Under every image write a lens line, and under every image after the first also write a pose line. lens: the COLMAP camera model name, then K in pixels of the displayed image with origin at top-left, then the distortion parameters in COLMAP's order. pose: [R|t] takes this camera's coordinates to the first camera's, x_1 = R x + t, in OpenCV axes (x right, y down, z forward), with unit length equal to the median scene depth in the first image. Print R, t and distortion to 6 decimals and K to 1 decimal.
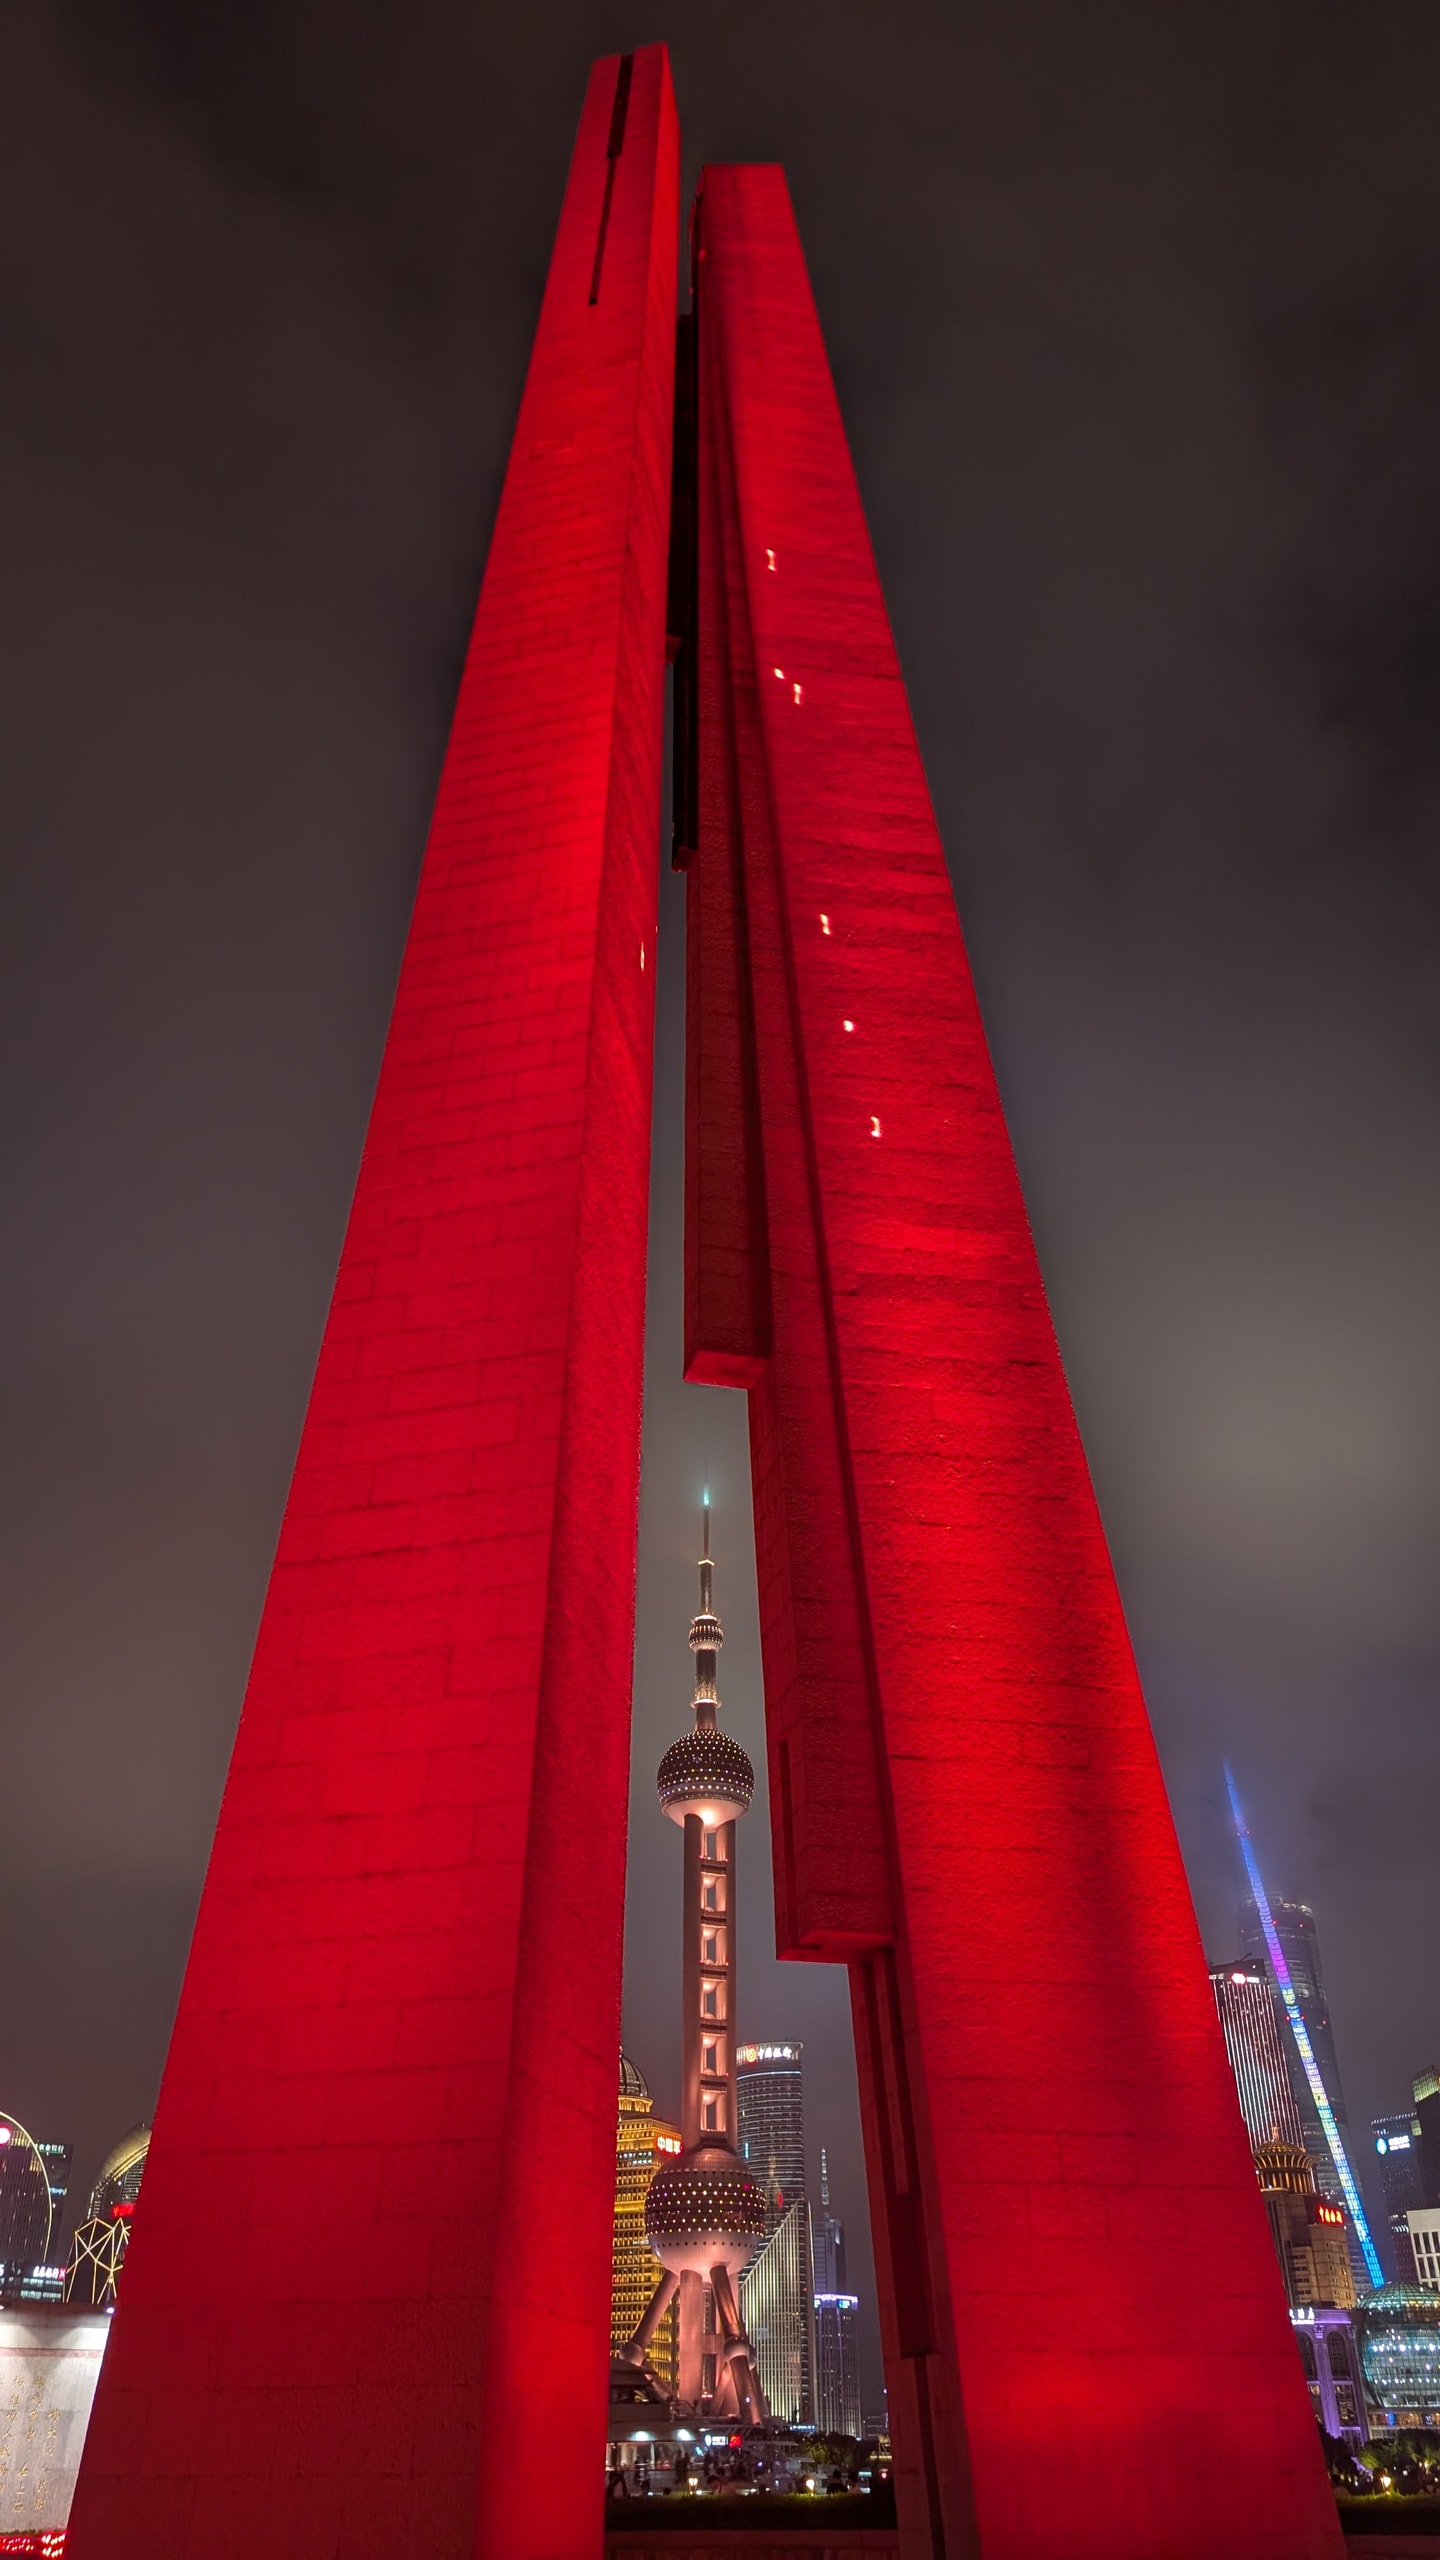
lens RADIAL K [[1889.8, 0, 720.0], [0, 1889.8, 1280.0], [0, 0, 1]] dist [-0.000976, -0.002178]
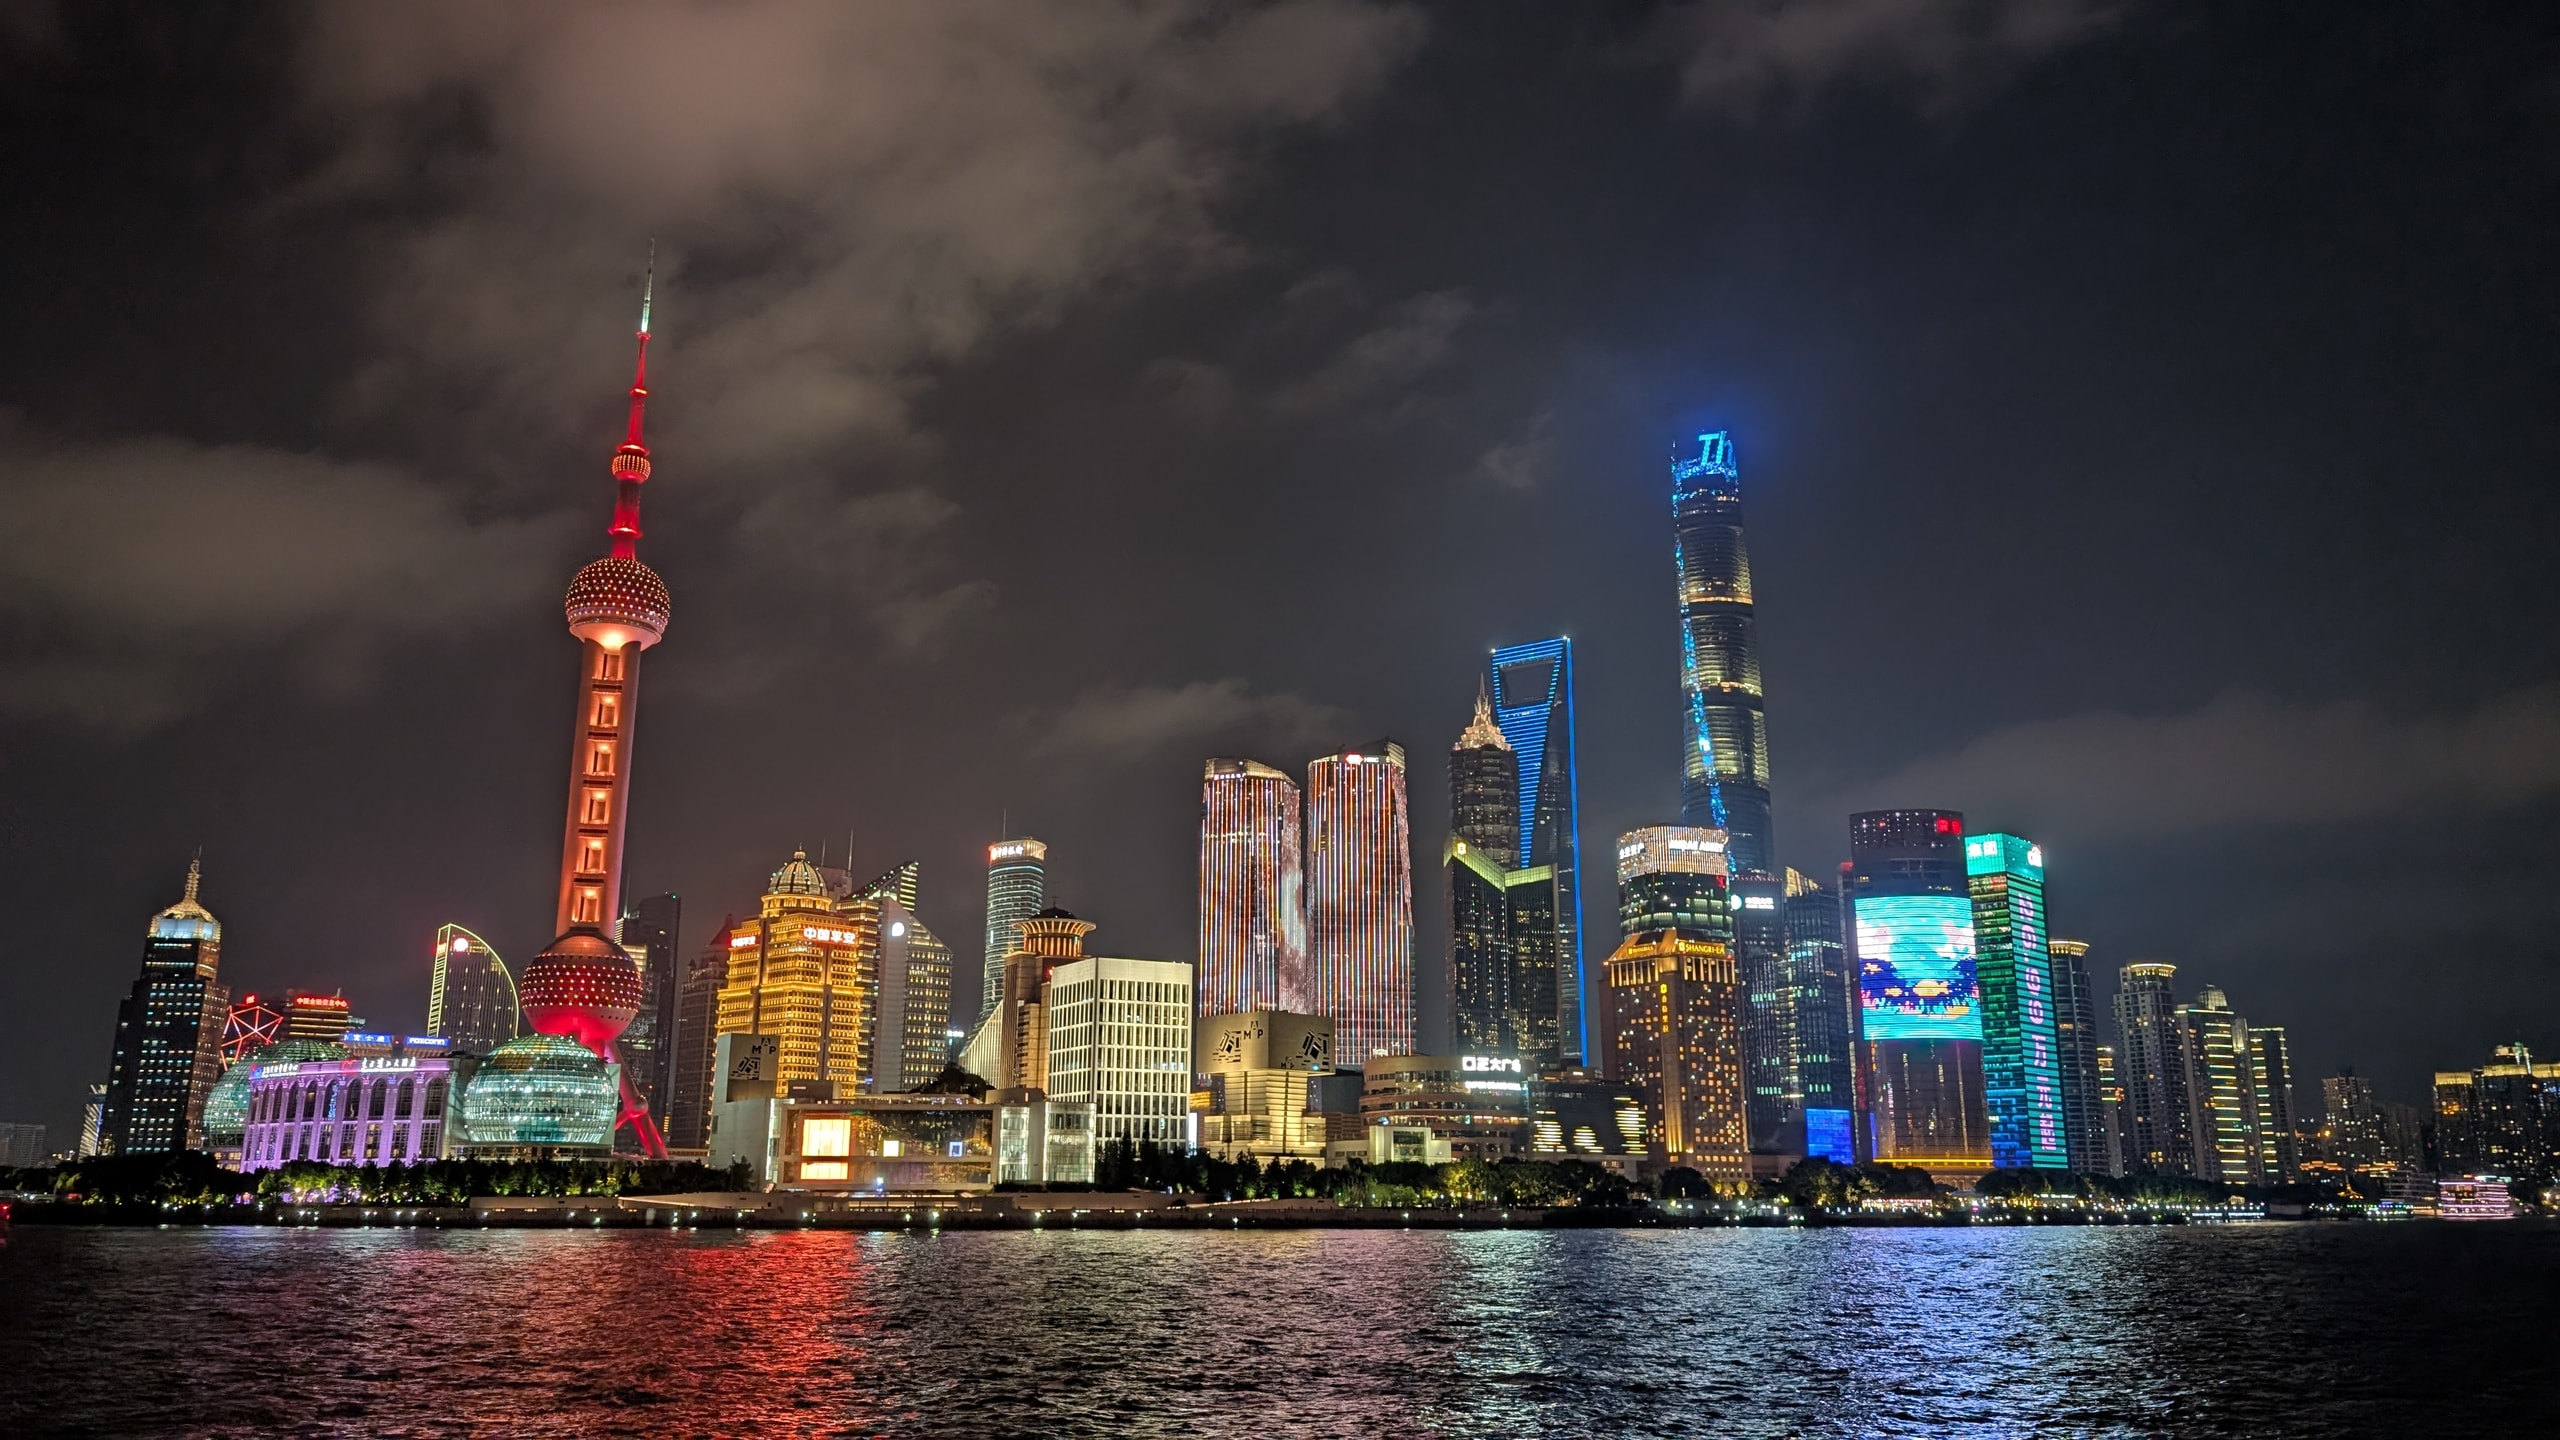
lens RADIAL K [[1889.8, 0, 1280.0], [0, 1889.8, 720.0], [0, 0, 1]] dist [-0.000976, -0.002178]
pose [[0.978727, -0.060181, -0.196143, 0.592185], [0.117872, 0.947426, 0.297474, 0.069008], [0.167929, -0.314265, 0.934365, 0.100019]]
